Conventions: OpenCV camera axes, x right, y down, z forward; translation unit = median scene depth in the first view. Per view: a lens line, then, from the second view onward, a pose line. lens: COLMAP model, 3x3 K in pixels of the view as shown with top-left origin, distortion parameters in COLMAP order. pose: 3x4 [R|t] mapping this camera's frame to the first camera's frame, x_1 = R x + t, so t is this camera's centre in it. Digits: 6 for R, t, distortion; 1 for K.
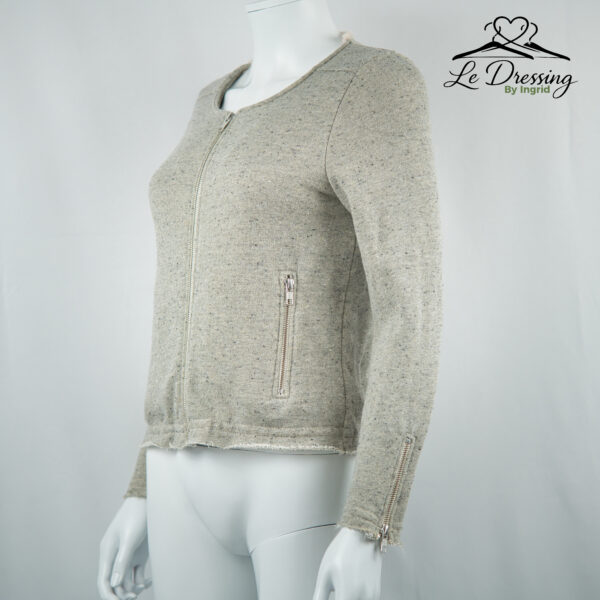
lens RADIAL K [[1866.0, 0, 300.0], [0, 1866.0, 300.0], [0, 0, 1]] dist [0.107573, -0.137881]
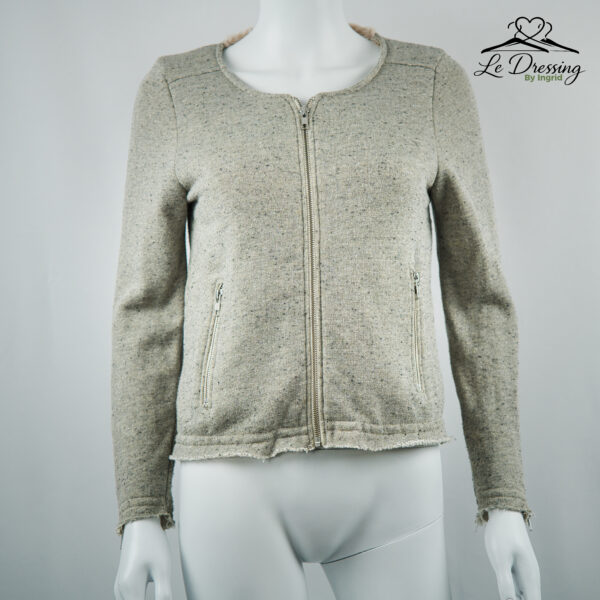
lens RADIAL K [[1866.0, 0, 300.0], [0, 1866.0, 300.0], [0, 0, 1]] dist [0.107573, -0.137881]
pose [[0.584180, -0.013514, 0.811511, -0.848963], [0.012682, 0.999891, 0.007522, -0.005224], [-0.811525, 0.005897, 0.584288, 0.471094]]
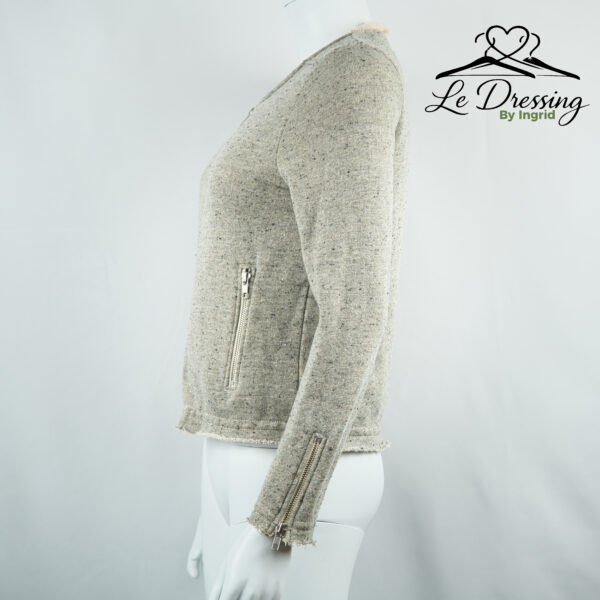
lens RADIAL K [[1866.0, 0, 300.0], [0, 1866.0, 300.0], [0, 0, 1]] dist [0.107573, -0.137881]
pose [[0.847372, 0.033549, -0.529939, 0.557050], [-0.028457, 0.999437, 0.017770, -0.015229], [0.530237, 0.000023, 0.847850, 0.158270]]
